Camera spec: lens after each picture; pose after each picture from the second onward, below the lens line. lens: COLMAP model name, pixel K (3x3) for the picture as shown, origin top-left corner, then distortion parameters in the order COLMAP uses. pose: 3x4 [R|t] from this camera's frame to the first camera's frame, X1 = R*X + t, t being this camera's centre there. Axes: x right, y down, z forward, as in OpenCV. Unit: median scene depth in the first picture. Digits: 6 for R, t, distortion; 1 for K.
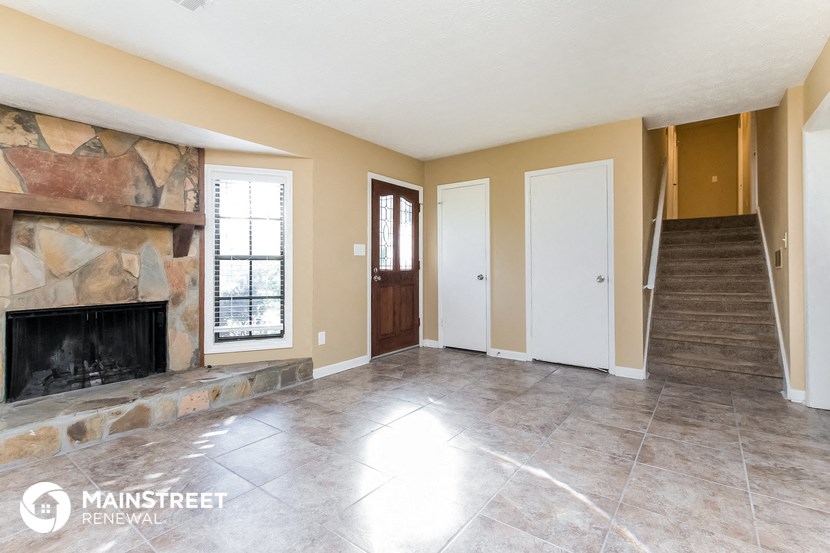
lens RADIAL K [[379.8, 0, 414.3], [0, 379.8, 270.4], [0, 0, 1]] dist [0.001252, -0.000419]
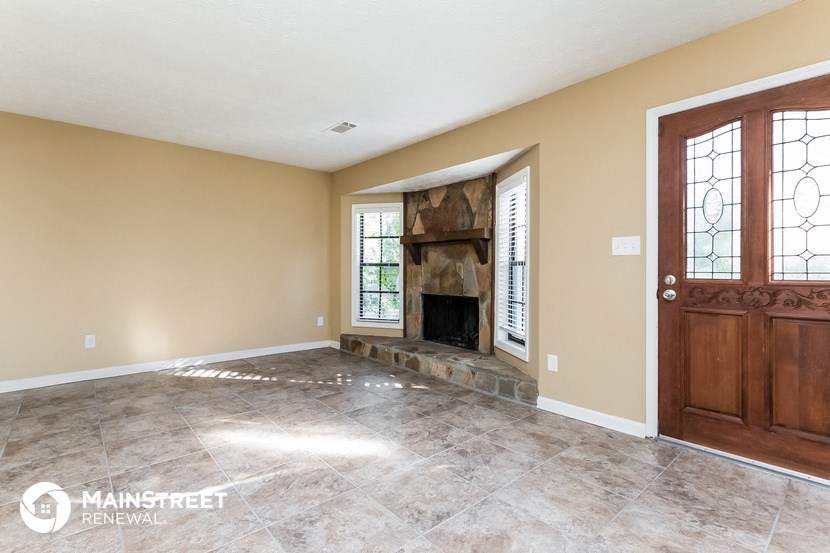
lens RADIAL K [[379.8, 0, 396.0], [0, 379.8, 268.3], [0, 0, 1]] dist [0.001252, -0.000419]
pose [[-0.202190, -0.002037, -0.979344, 0.717358], [-0.009452, 0.999955, -0.000128, -0.018588], [0.979301, 0.009230, -0.202201, 1.004315]]
